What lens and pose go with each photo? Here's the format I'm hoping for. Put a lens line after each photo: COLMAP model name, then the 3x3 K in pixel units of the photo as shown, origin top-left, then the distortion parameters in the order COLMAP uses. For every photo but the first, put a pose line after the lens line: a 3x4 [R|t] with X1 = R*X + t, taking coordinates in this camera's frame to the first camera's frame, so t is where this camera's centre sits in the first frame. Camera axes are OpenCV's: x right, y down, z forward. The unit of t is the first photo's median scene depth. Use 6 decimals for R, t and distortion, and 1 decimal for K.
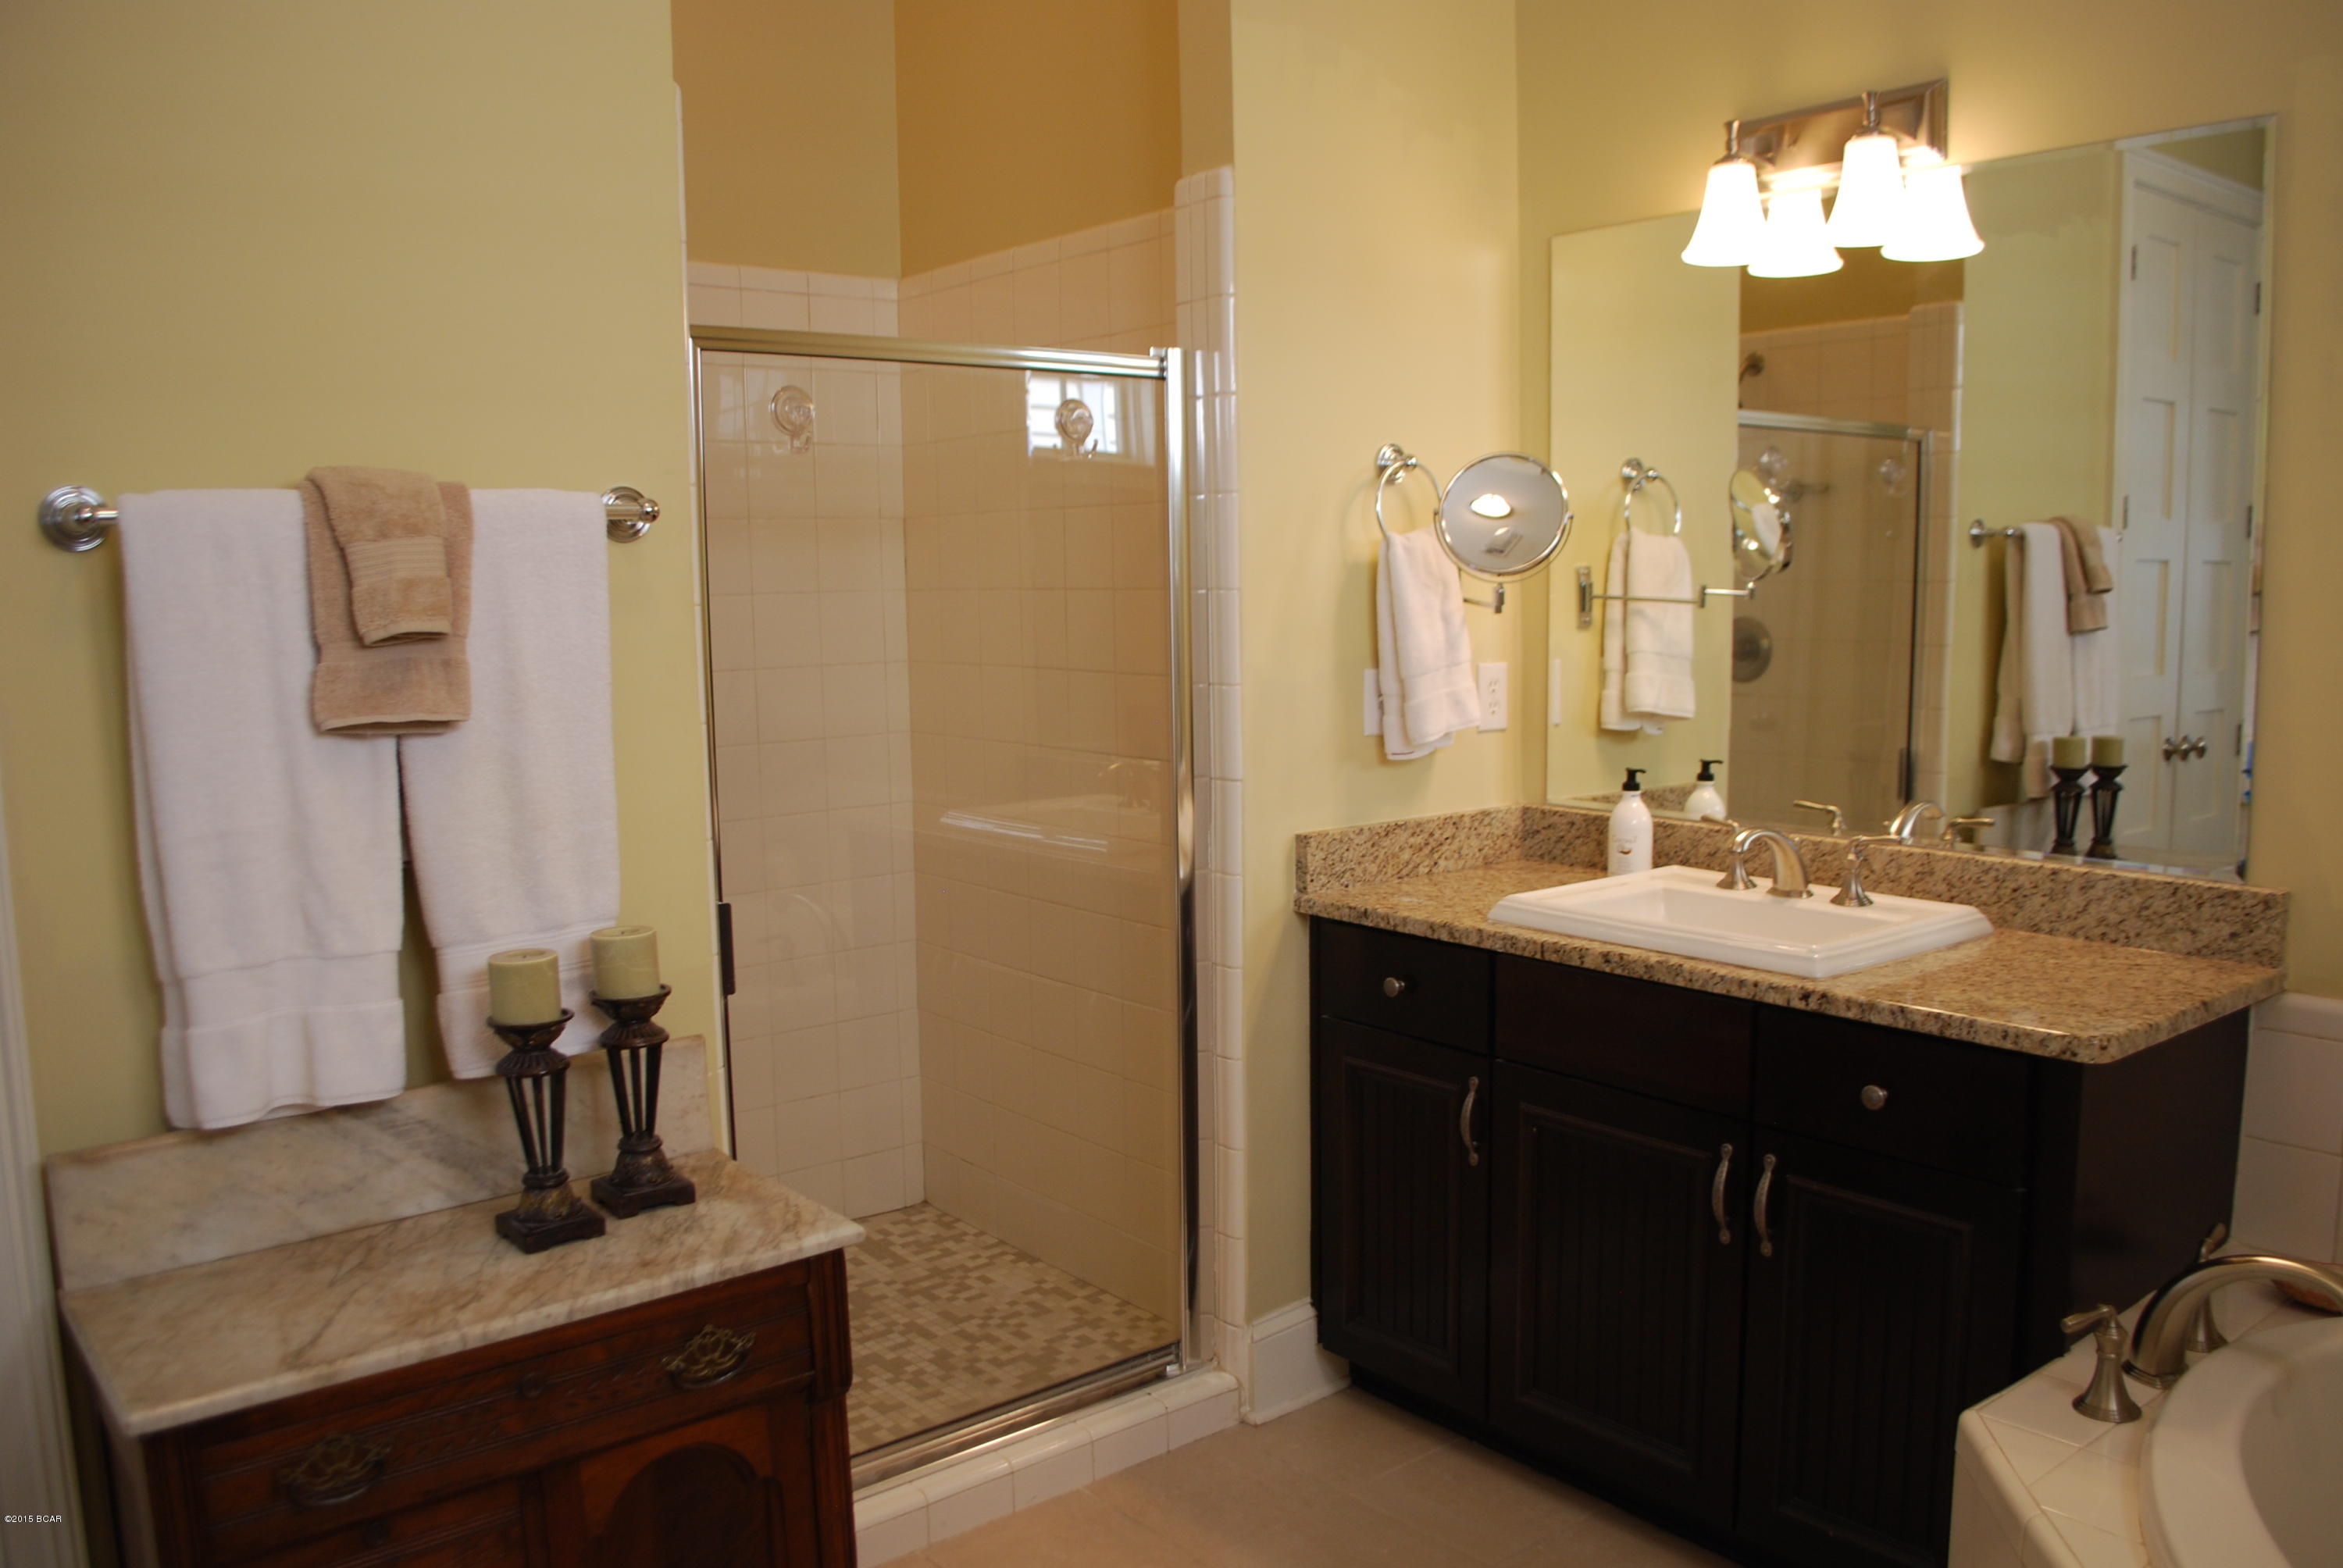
lens RADIAL K [[1860.0, 0, 1180.8], [0, 1860.0, 805.0], [0, 0, 1]] dist [-0.082396, 0.014492]
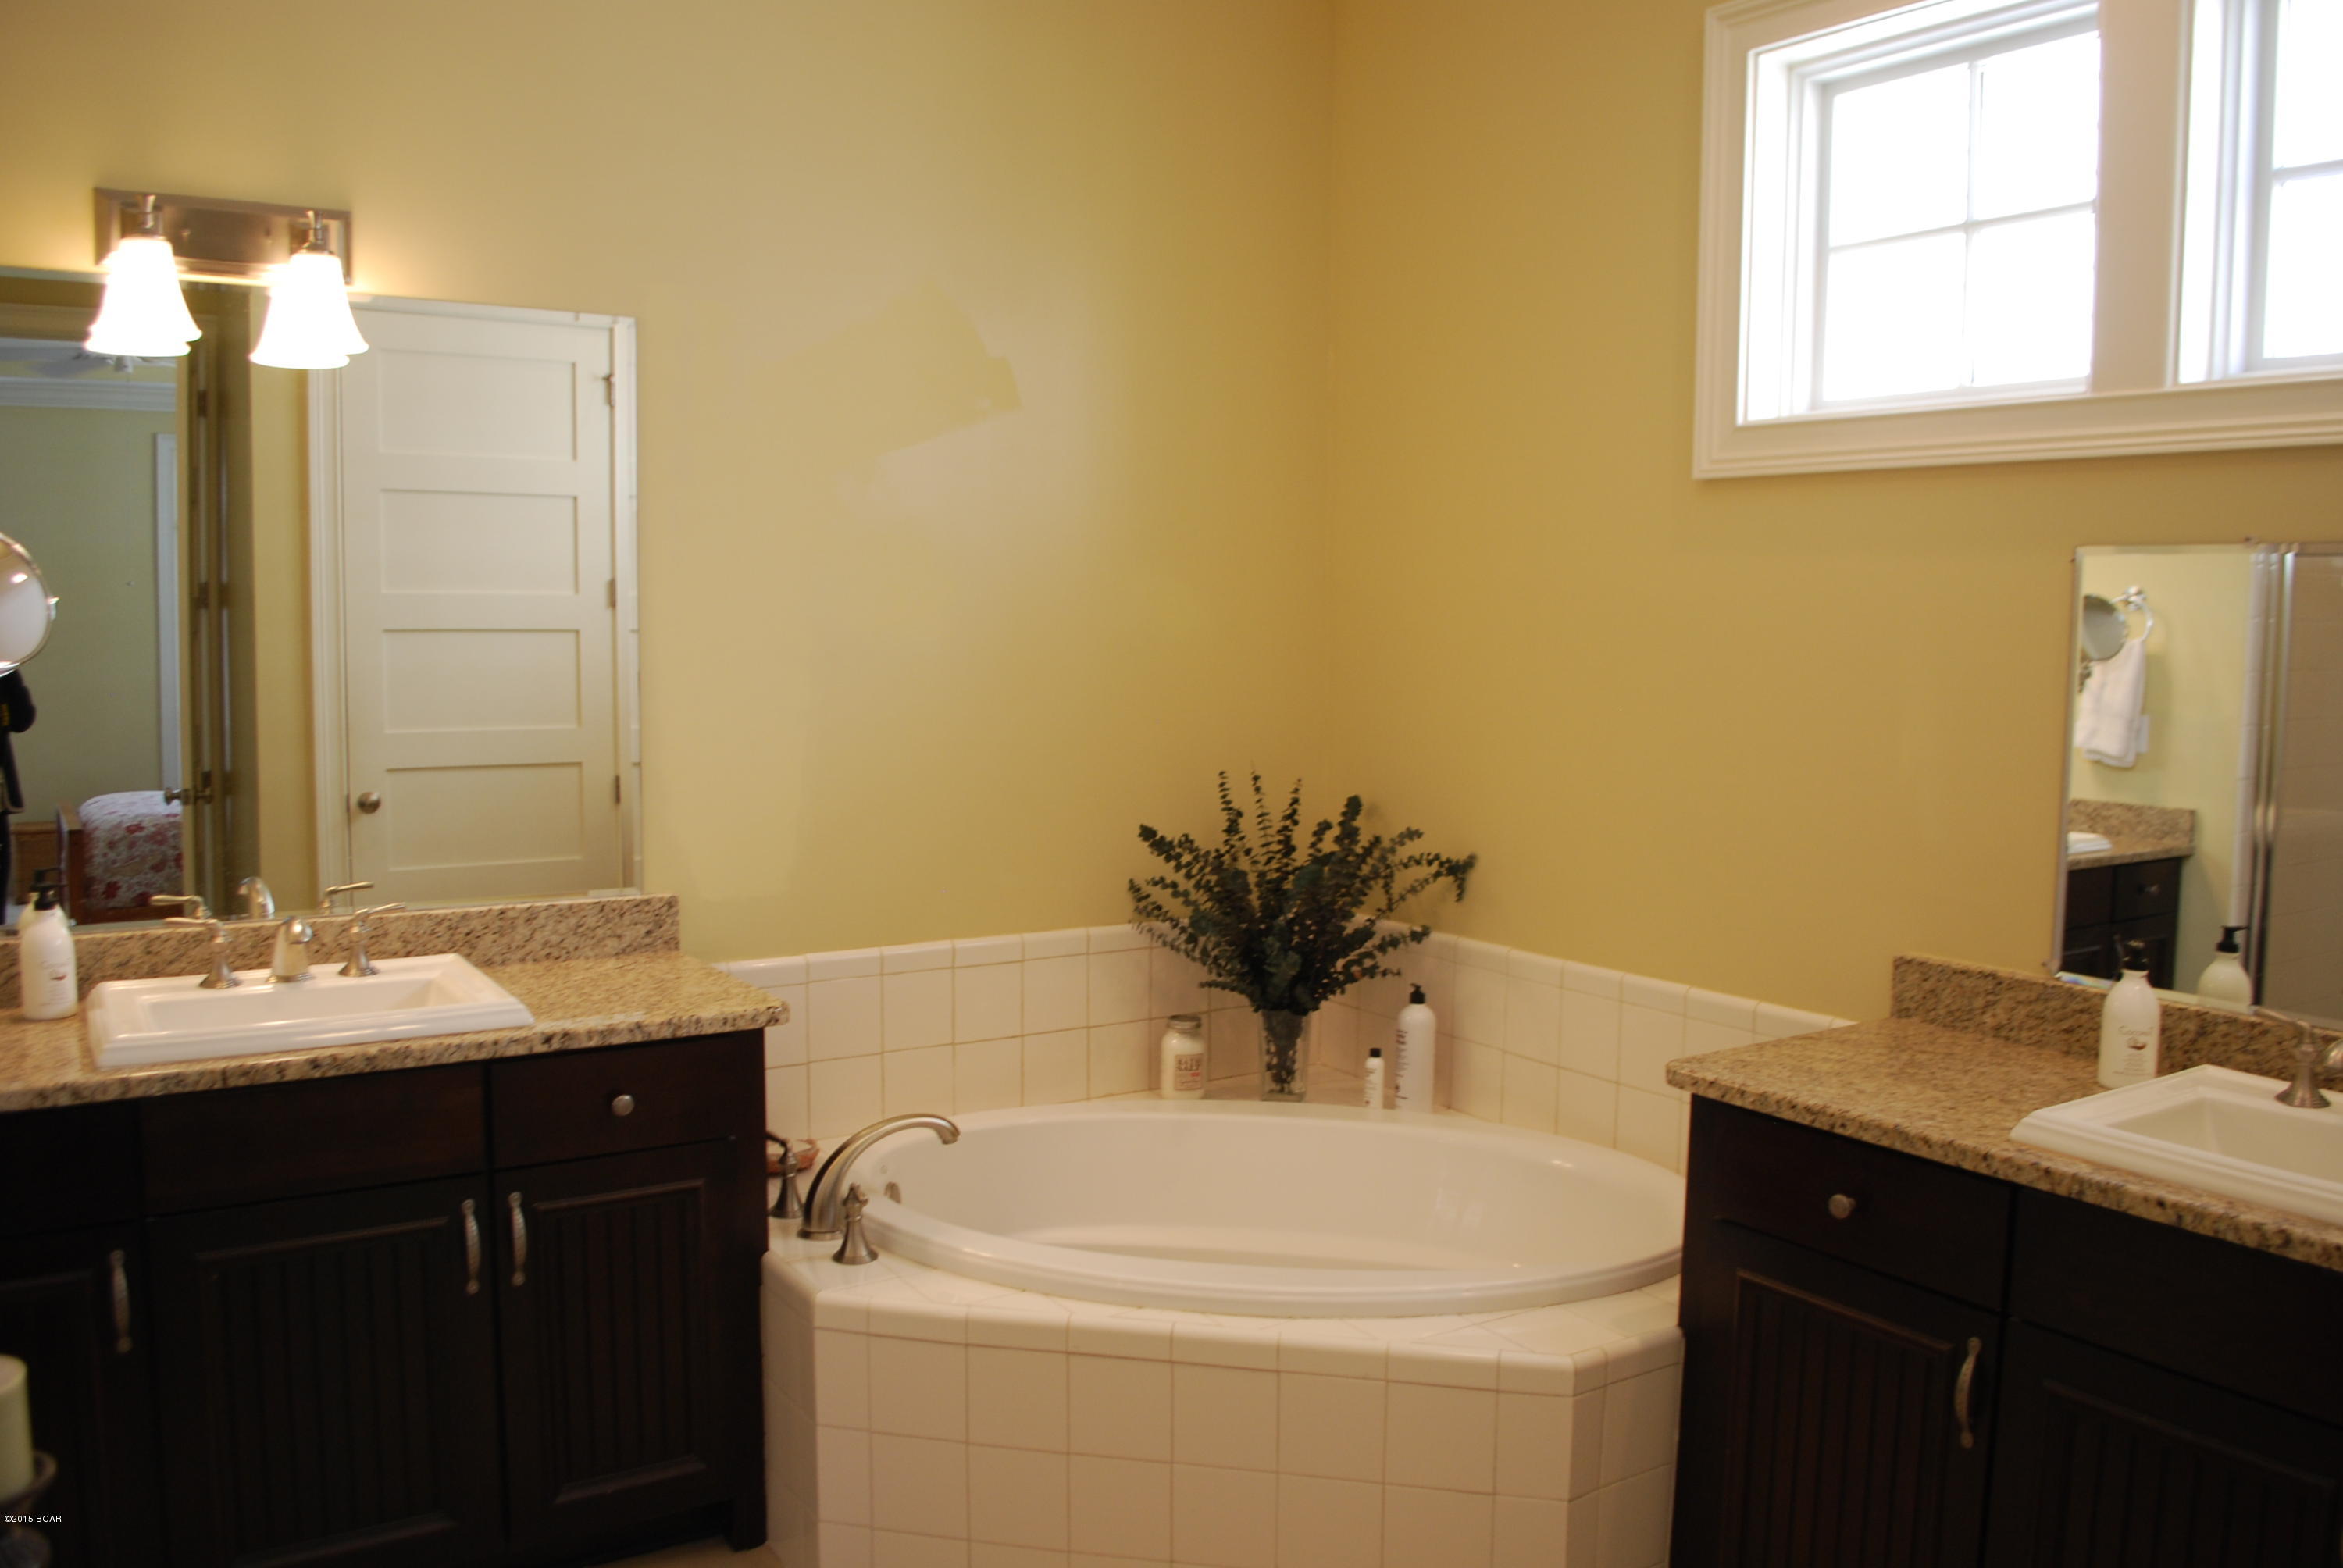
lens RADIAL K [[1860.0, 0, 1180.8], [0, 1860.0, 805.0], [0, 0, 1]] dist [-0.082396, 0.014492]
pose [[0.094313, -0.085543, 0.991861, -0.680140], [0.112081, 0.990880, 0.074801, -0.074286], [-0.989213, 0.104114, 0.103041, 0.446504]]
